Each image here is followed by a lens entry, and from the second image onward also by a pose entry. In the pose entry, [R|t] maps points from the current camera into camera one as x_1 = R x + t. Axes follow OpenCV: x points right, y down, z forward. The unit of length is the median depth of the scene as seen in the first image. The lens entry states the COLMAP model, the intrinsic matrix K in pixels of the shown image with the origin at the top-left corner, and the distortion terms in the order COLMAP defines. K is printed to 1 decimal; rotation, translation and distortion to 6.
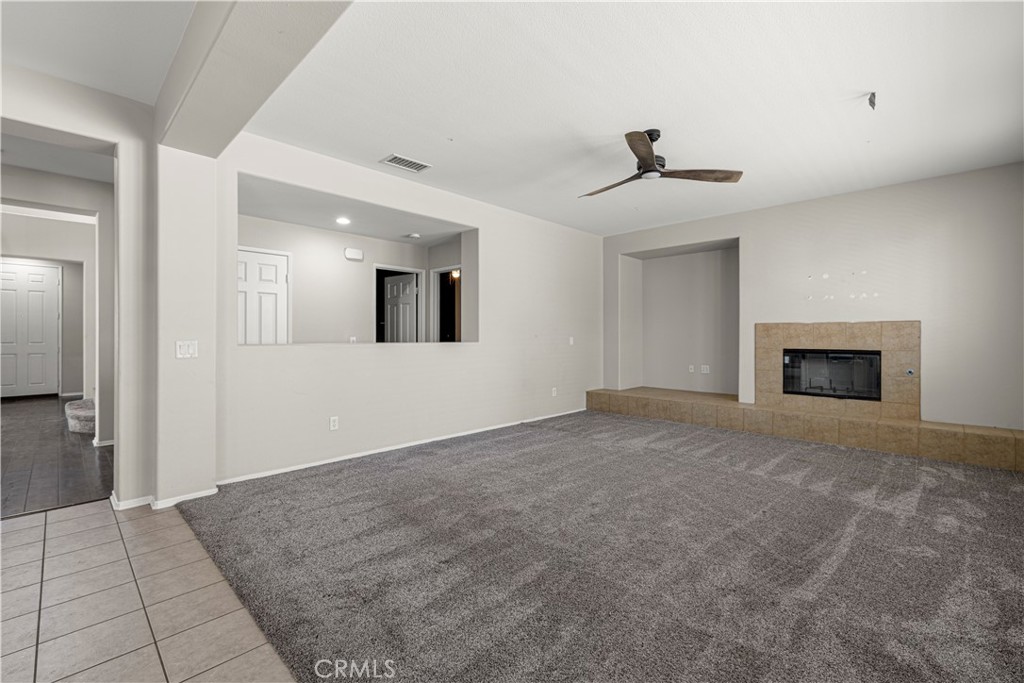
lens RADIAL K [[440.7, 0, 515.3], [0, 440.7, 336.3], [0, 0, 1]] dist [-0.001743, 0.000333]
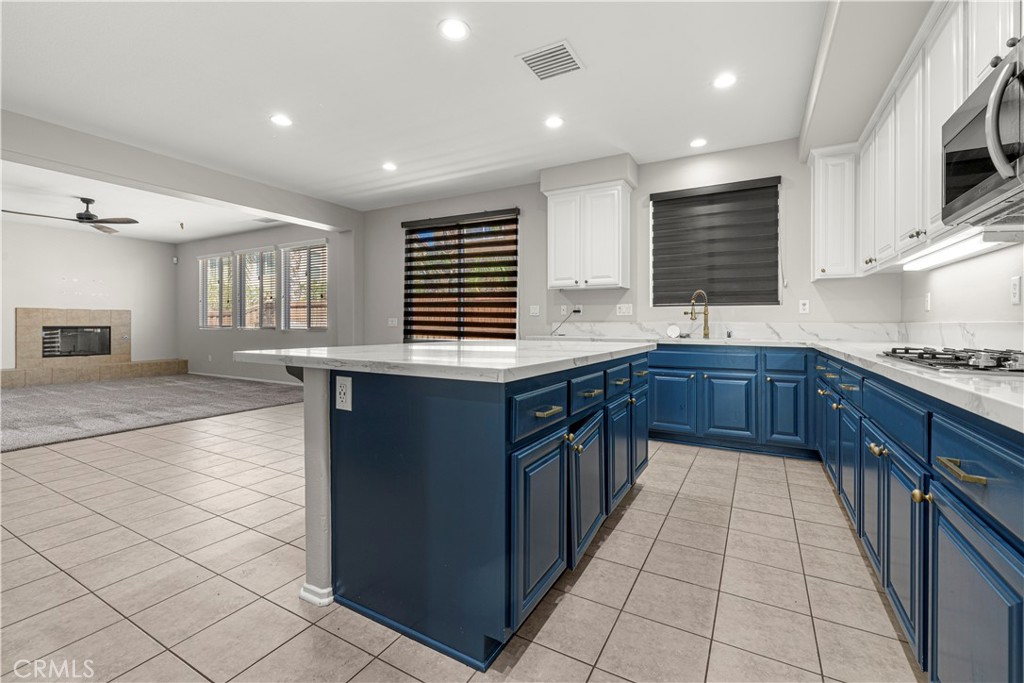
lens RADIAL K [[440.7, 0, 516.6], [0, 440.7, 321.4], [0, 0, 1]] dist [-0.001743, 0.000333]
pose [[-0.255891, 0.003515, 0.966699, -1.222804], [0.000022, 0.999993, -0.003630, 0.018456], [-0.966706, -0.000908, -0.255890, -0.131415]]
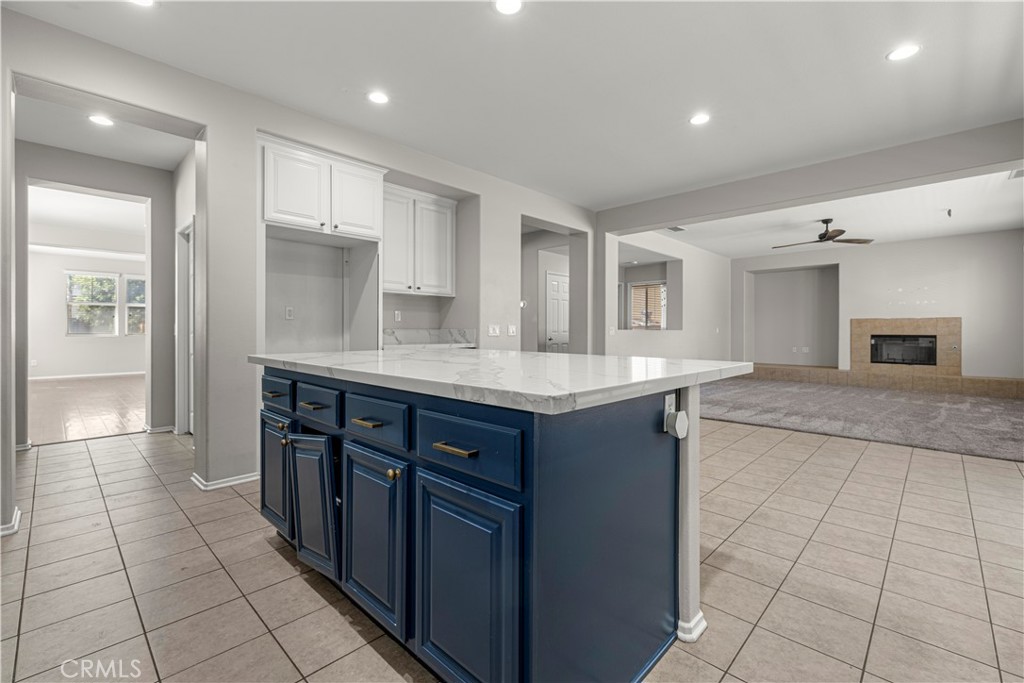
lens RADIAL K [[440.7, 0, 509.9], [0, 440.7, 332.2], [0, 0, 1]] dist [-0.001743, 0.000333]
pose [[0.999972, 0.002081, -0.007204, -0.719476], [-0.002070, 0.999997, 0.001527, 0.020336], [0.007207, -0.001512, 0.999973, -0.632508]]
